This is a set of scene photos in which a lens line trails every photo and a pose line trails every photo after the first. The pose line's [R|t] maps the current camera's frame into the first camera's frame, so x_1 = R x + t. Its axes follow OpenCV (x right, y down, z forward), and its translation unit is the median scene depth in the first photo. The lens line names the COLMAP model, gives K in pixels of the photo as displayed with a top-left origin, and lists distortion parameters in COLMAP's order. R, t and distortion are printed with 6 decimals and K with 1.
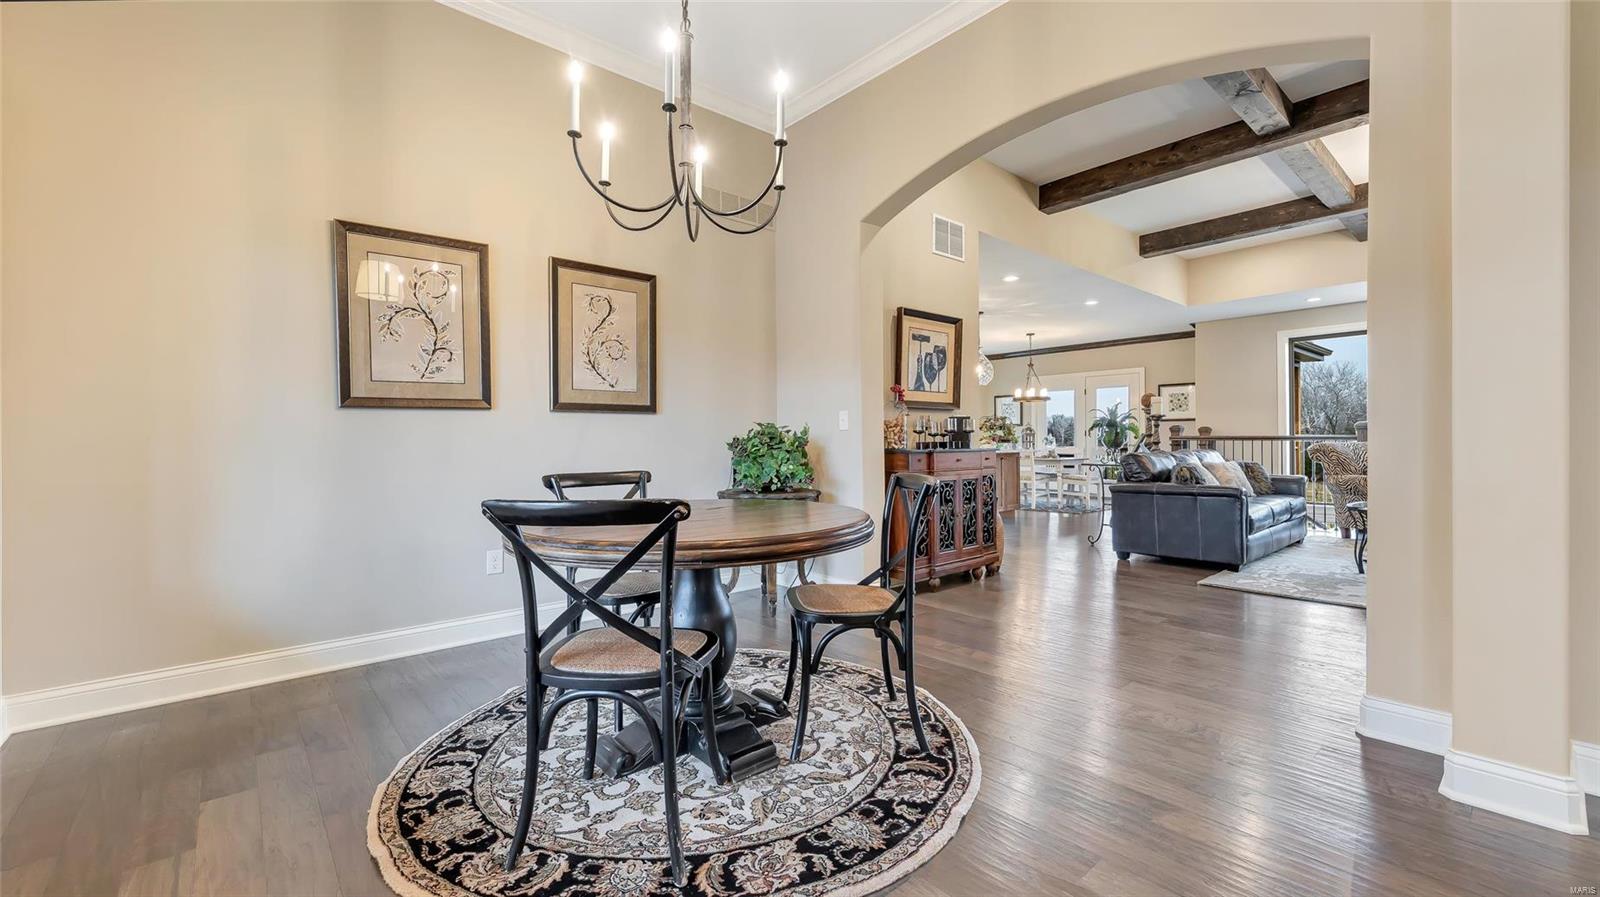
lens RADIAL K [[640.9, 0, 803.9], [0, 640.9, 442.5], [0, 0, 1]] dist [0.002997, -0.000665]
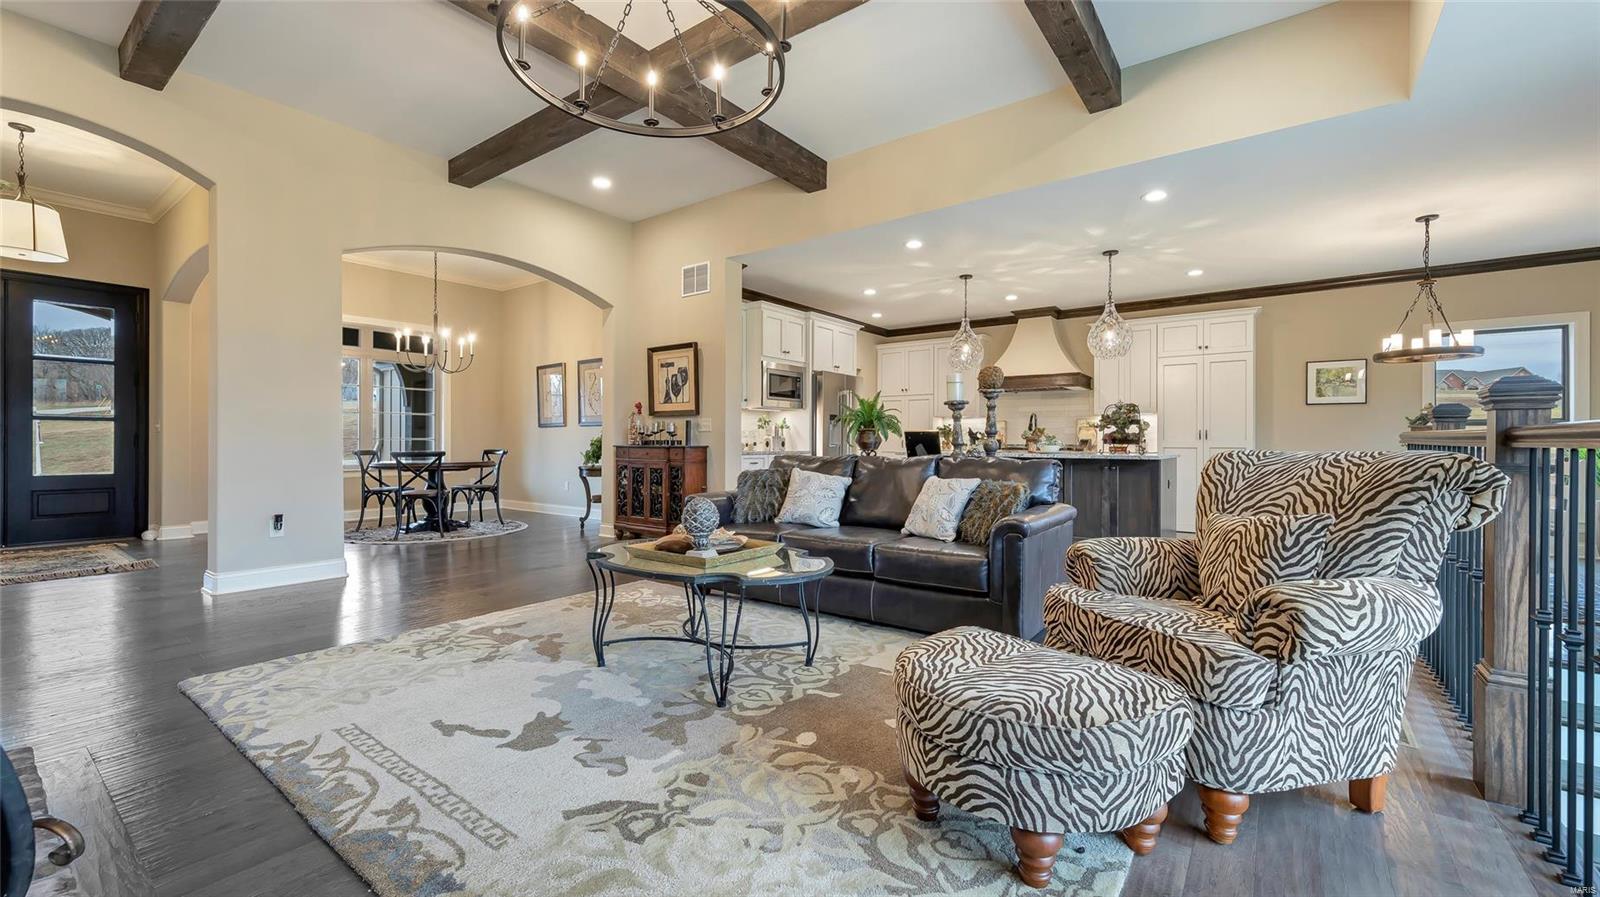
lens RADIAL K [[640.9, 0, 805.8], [0, 640.9, 445.3], [0, 0, 1]] dist [0.002997, -0.000665]
pose [[0.214737, 0.018510, -0.976497, 1.606963], [-0.002245, 0.999827, 0.018459, -0.015147], [0.976669, -0.001771, 0.214741, 0.992836]]
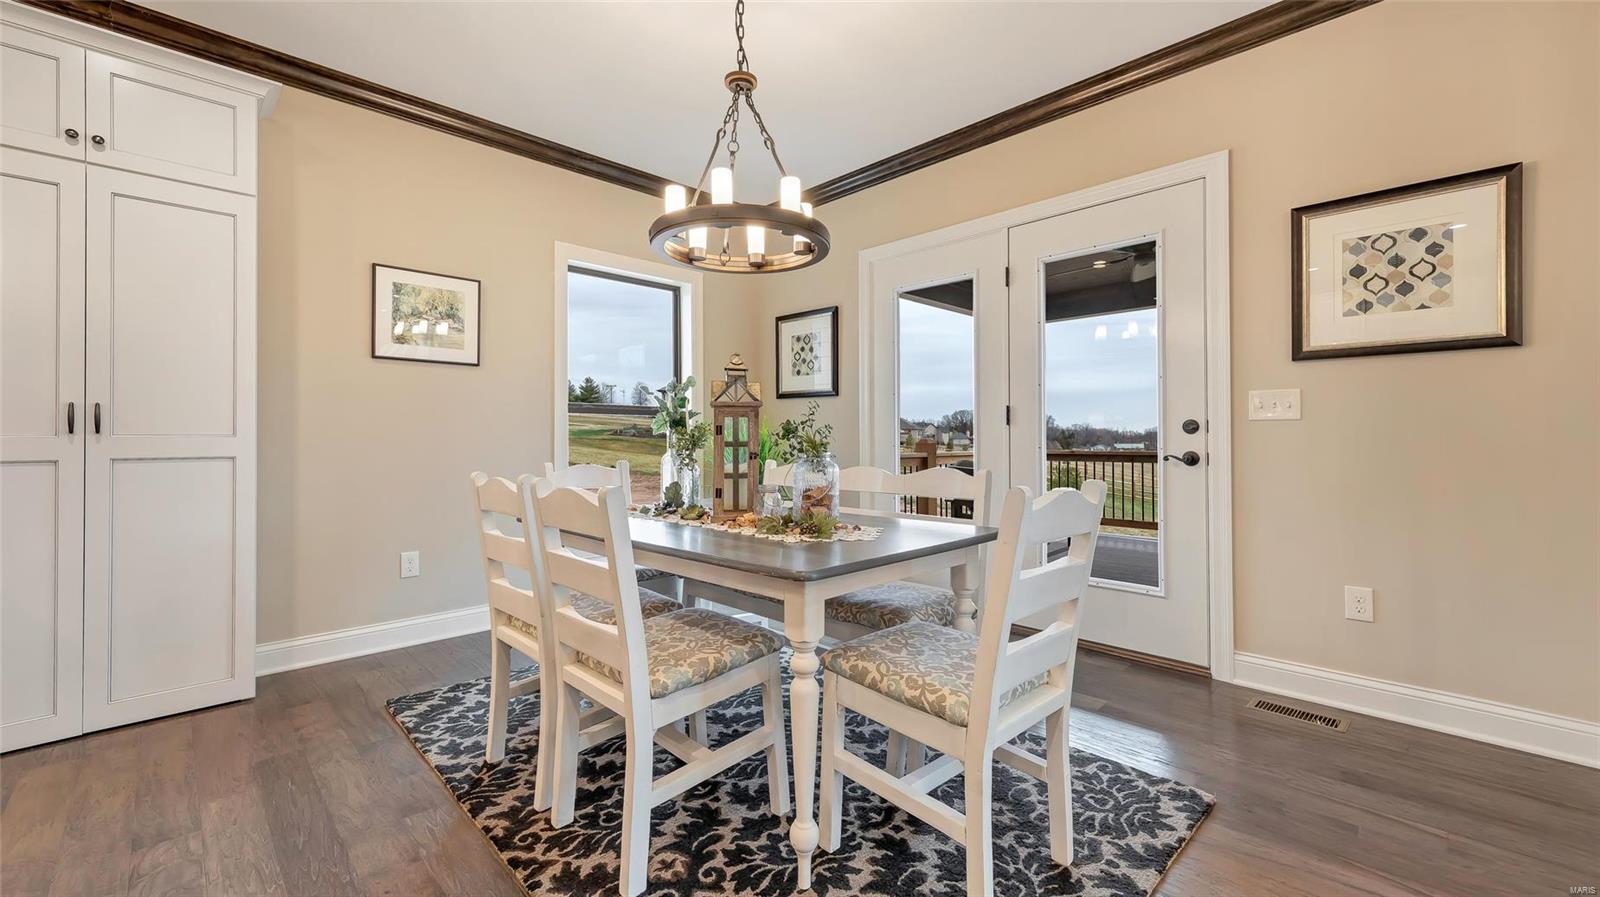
lens RADIAL K [[640.9, 0, 798.6], [0, 640.9, 431.3], [0, 0, 1]] dist [0.002997, -0.000665]
pose [[0.997460, 0.011668, 0.070260, 0.792776], [-0.011211, 0.999913, -0.006898, -0.008097], [-0.070334, 0.006092, 0.997505, 1.751905]]
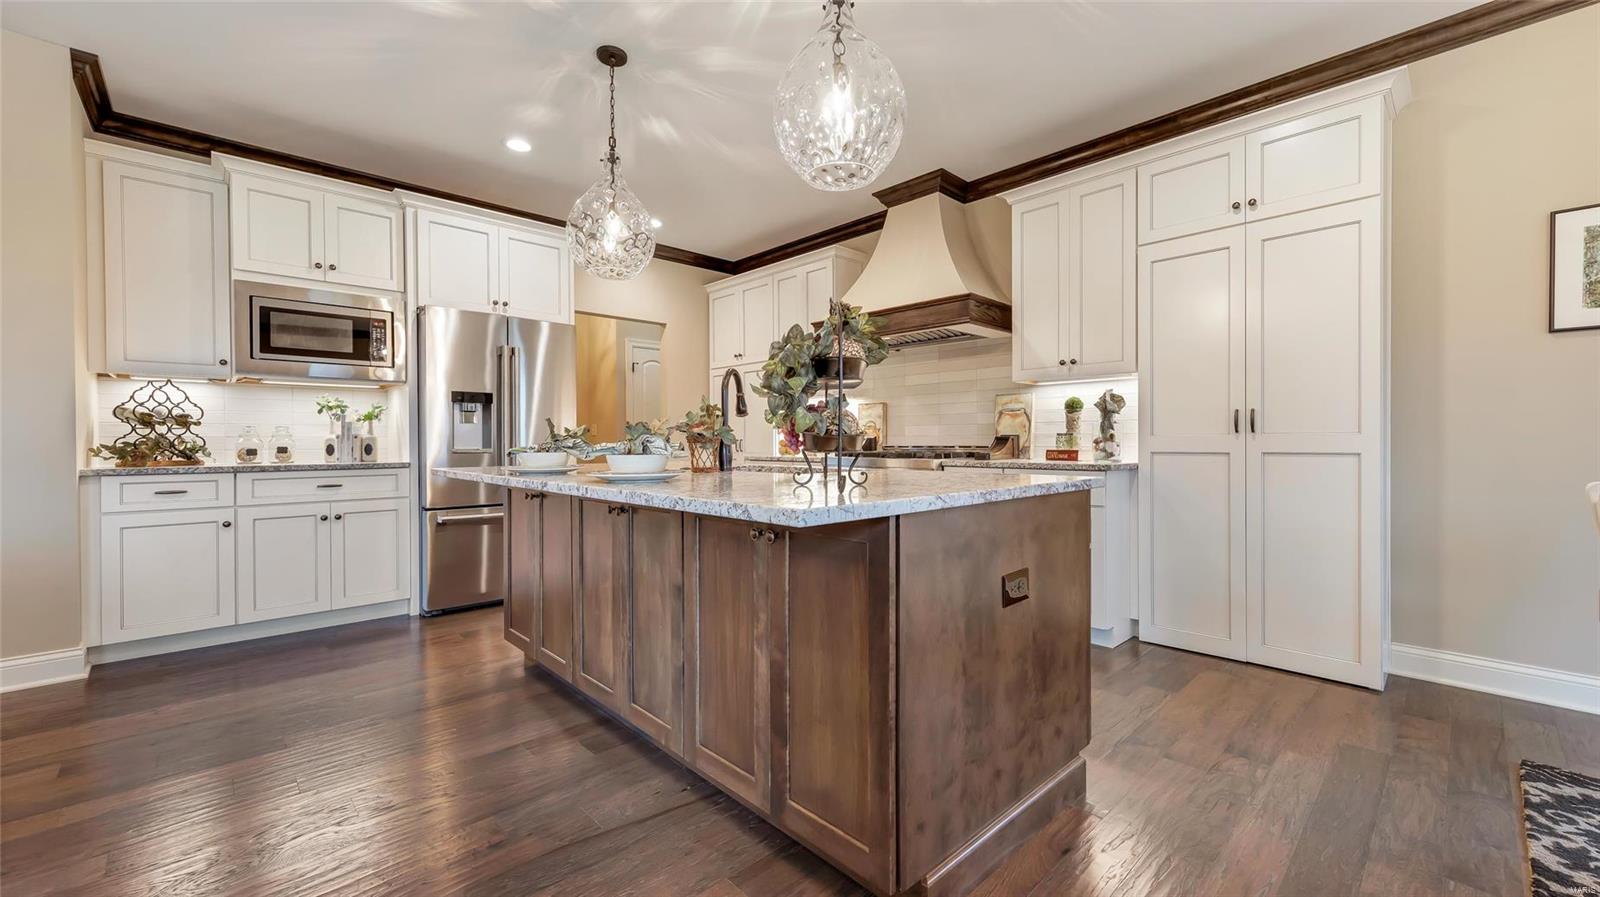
lens RADIAL K [[640.9, 0, 809.3], [0, 640.9, 443.1], [0, 0, 1]] dist [0.002997, -0.000665]
pose [[0.042927, 0.016821, -0.998937, 0.900815], [0.008593, 0.999815, 0.017205, -0.007666], [0.999041, -0.009322, 0.042775, 1.816863]]
